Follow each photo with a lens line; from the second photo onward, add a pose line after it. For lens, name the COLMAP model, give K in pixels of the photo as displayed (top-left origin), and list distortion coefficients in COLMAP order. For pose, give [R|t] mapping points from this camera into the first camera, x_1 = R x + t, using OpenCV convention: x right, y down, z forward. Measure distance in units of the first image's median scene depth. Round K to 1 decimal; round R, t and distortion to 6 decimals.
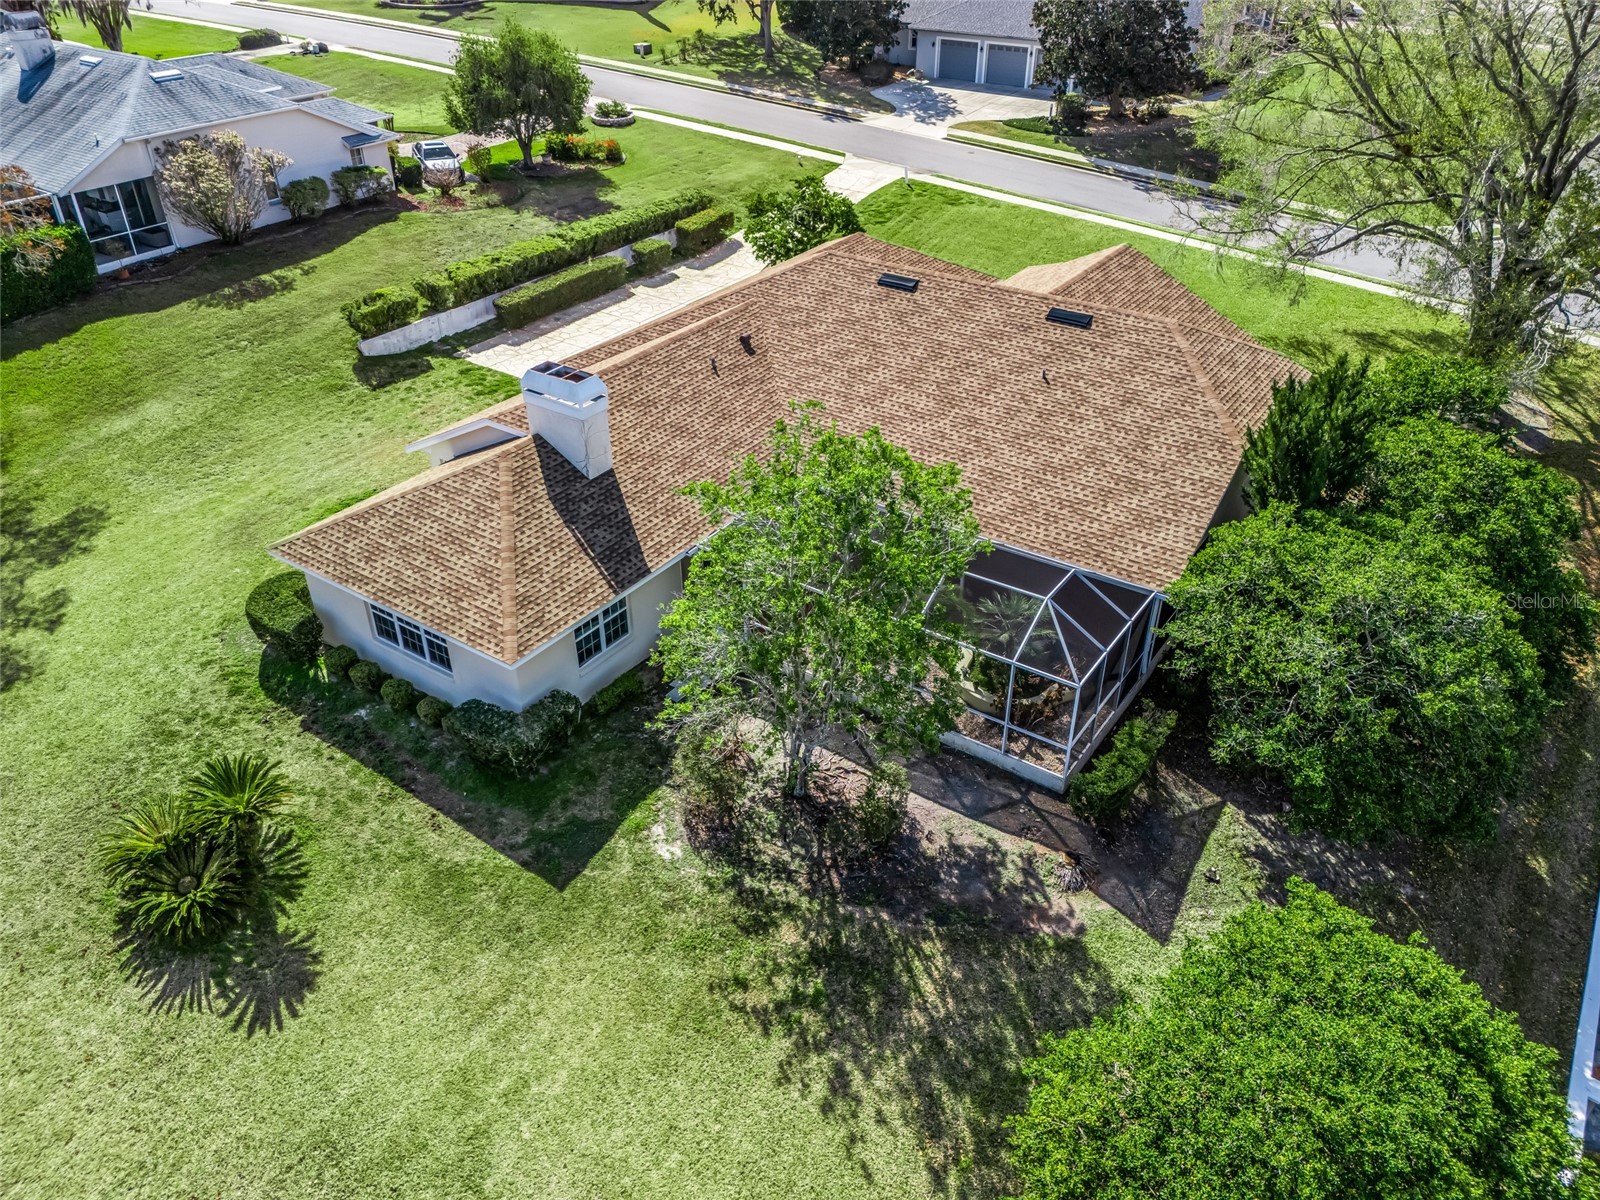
lens RADIAL K [[1190.3, 0, 803.5], [0, 1190.3, 597.1], [0, 0, 1]] dist [0.071891, -0.073977]
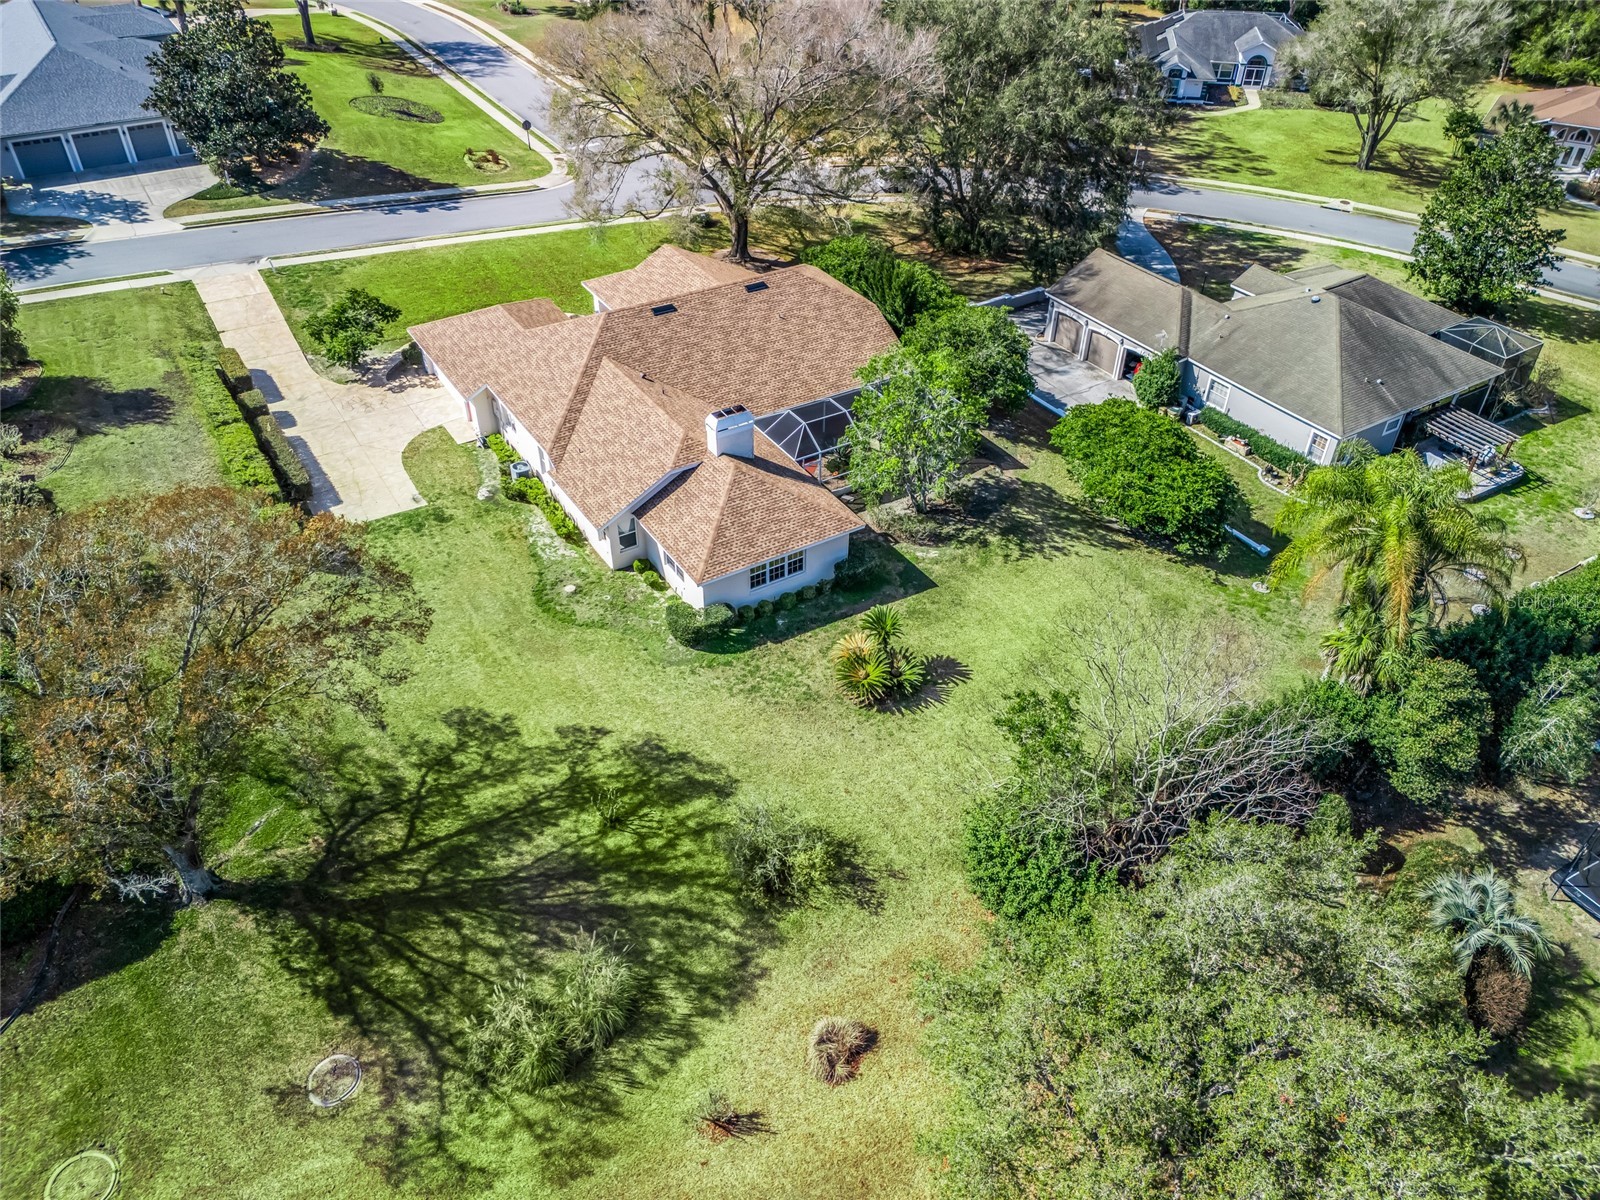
lens RADIAL K [[1190.3, 0, 803.5], [0, 1190.3, 597.1], [0, 0, 1]] dist [0.071891, -0.073977]
pose [[0.394802, -0.567892, 0.722239, -1.632208], [0.490715, 0.794918, 0.356797, -0.558877], [-0.776743, 0.213549, 0.592509, -0.103337]]
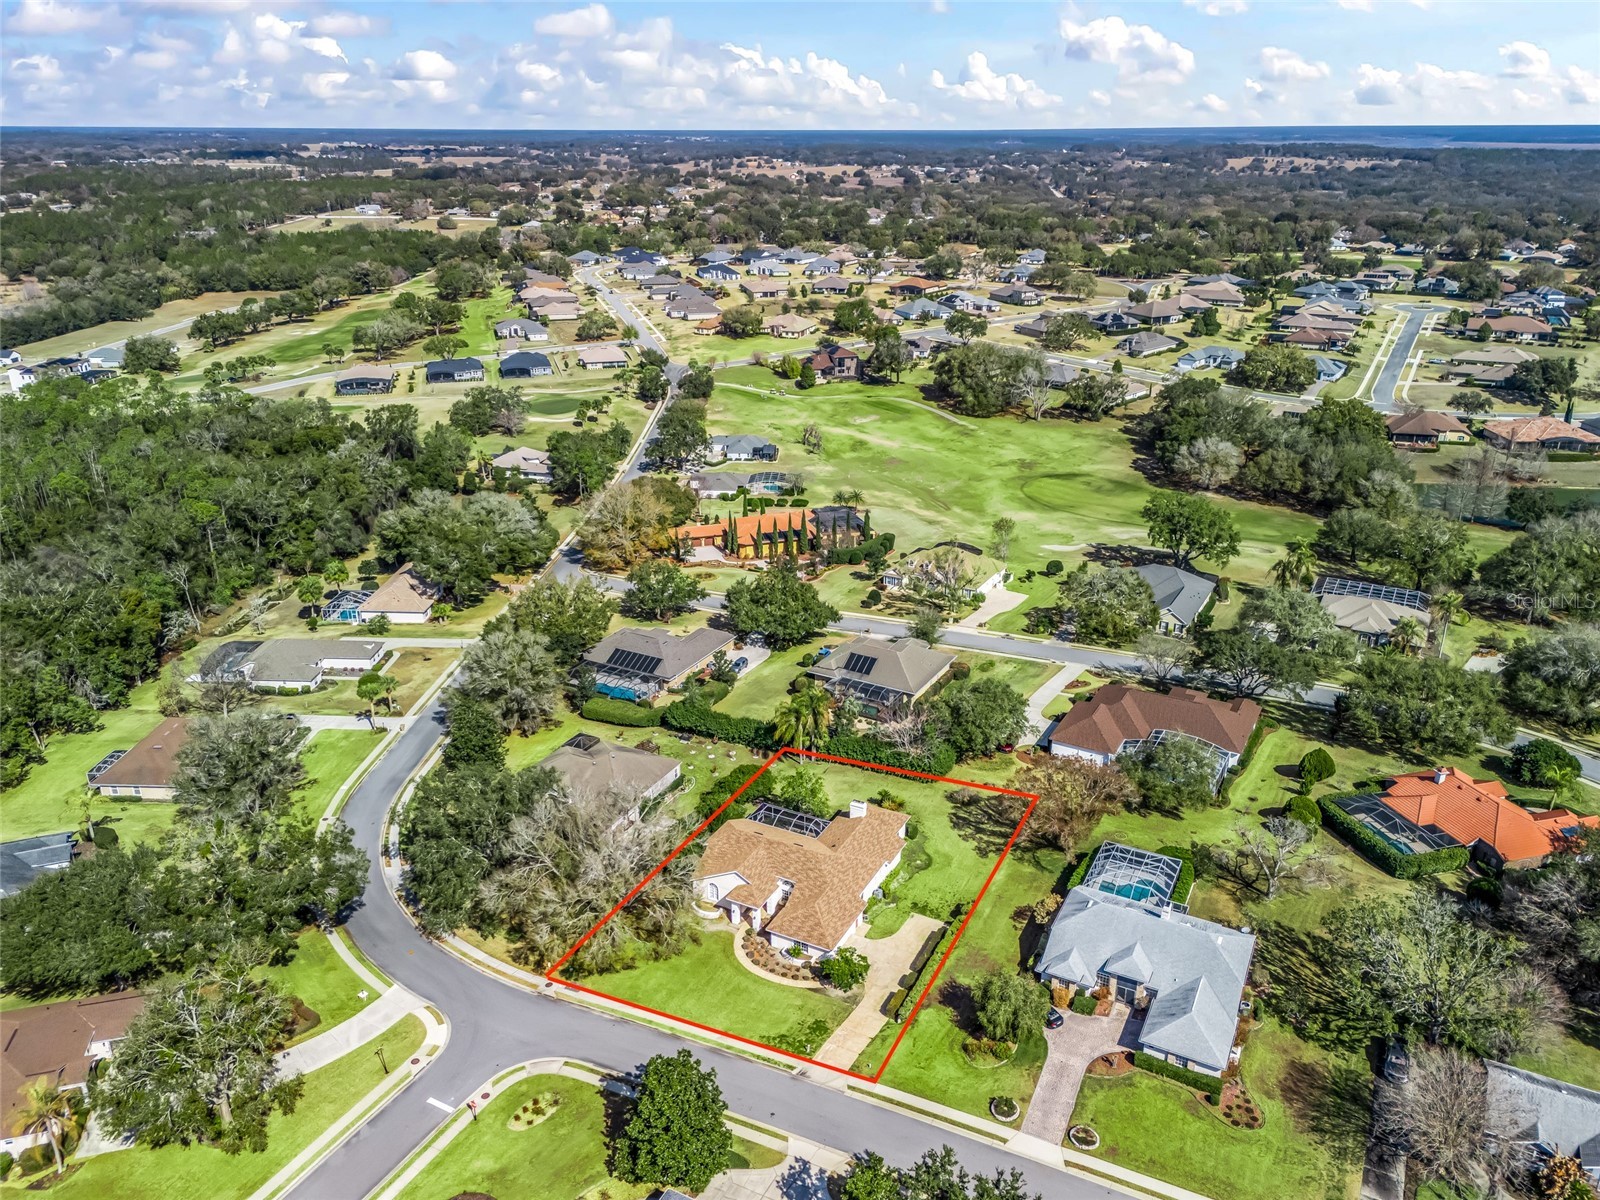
lens RADIAL K [[1190.3, 0, 803.5], [0, 1190.3, 597.1], [0, 0, 1]] dist [0.071891, -0.073977]
pose [[-0.991919, 0.043745, -0.119092, 0.617061], [-0.071294, 0.584268, 0.808423, -4.924079], [0.104946, 0.810381, -0.576428, 3.259374]]
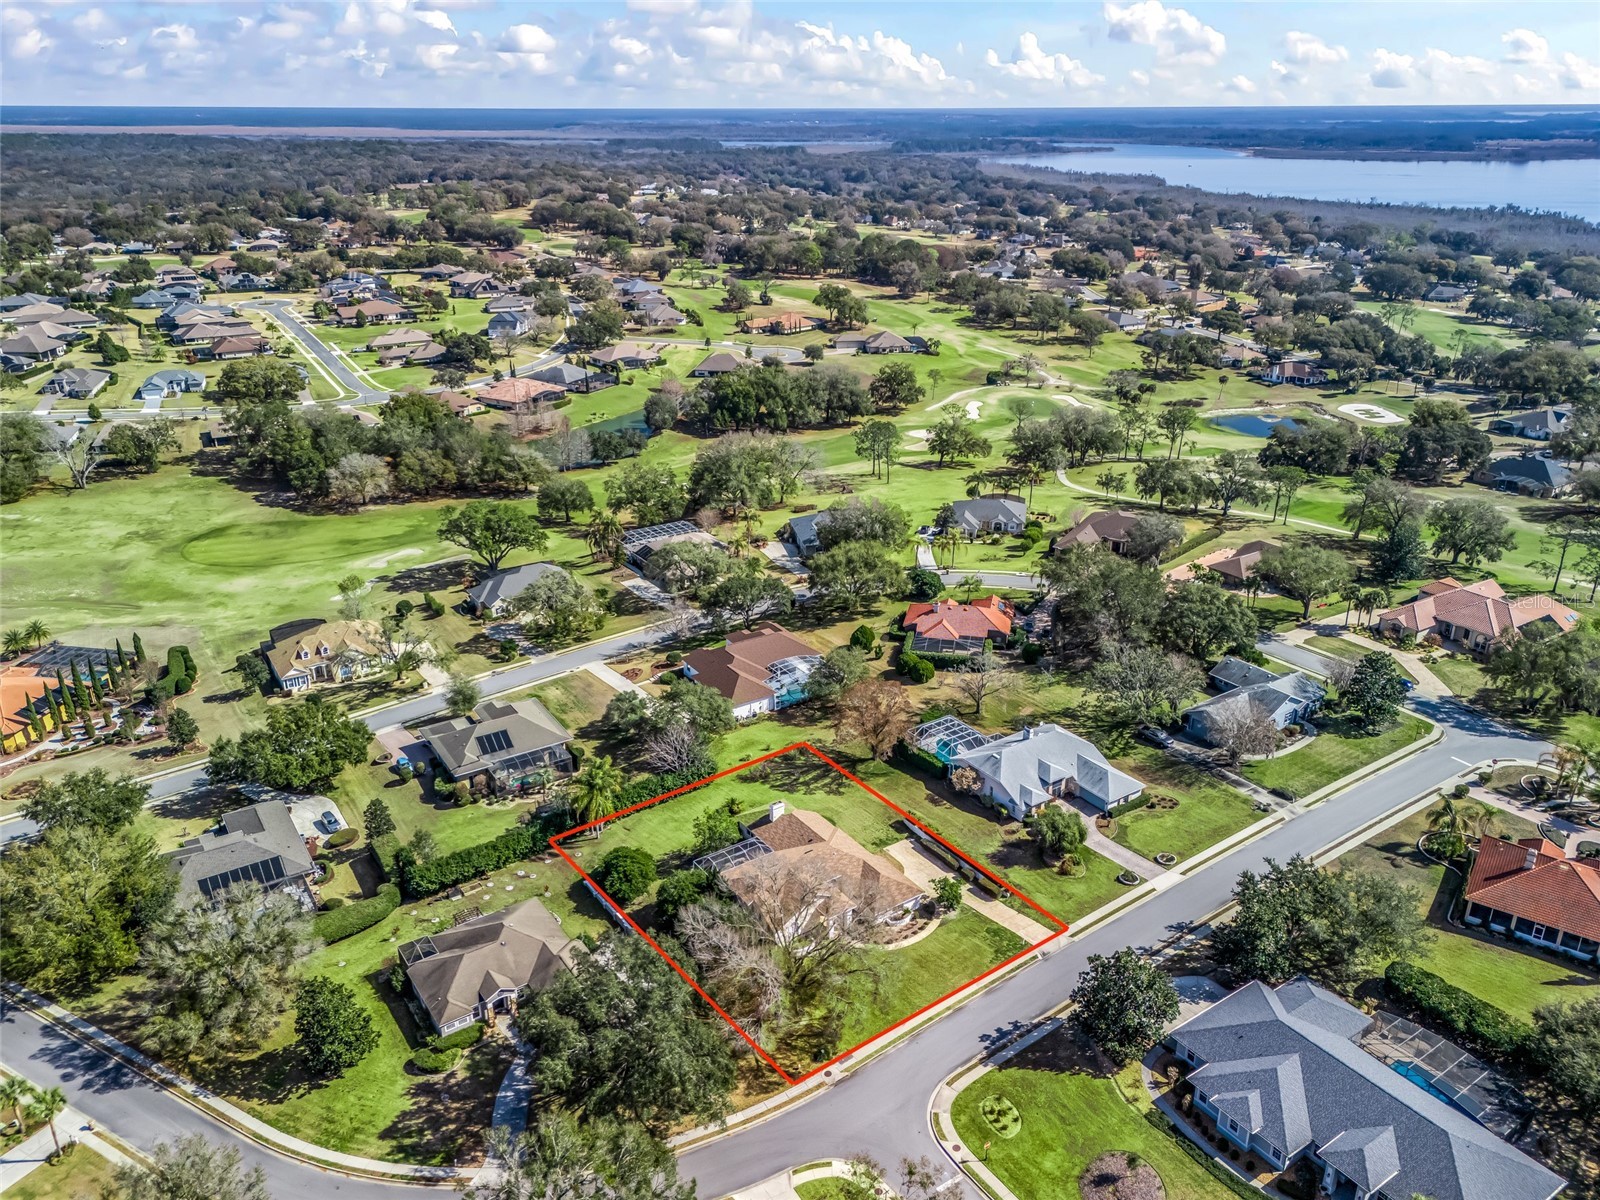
lens RADIAL K [[1190.3, 0, 803.5], [0, 1190.3, 597.1], [0, 0, 1]] dist [0.071891, -0.073977]
pose [[-0.353676, 0.351230, -0.866920, 4.392215], [-0.510005, 0.704522, 0.493501, -3.802216], [0.784097, 0.616673, -0.070043, 0.889639]]
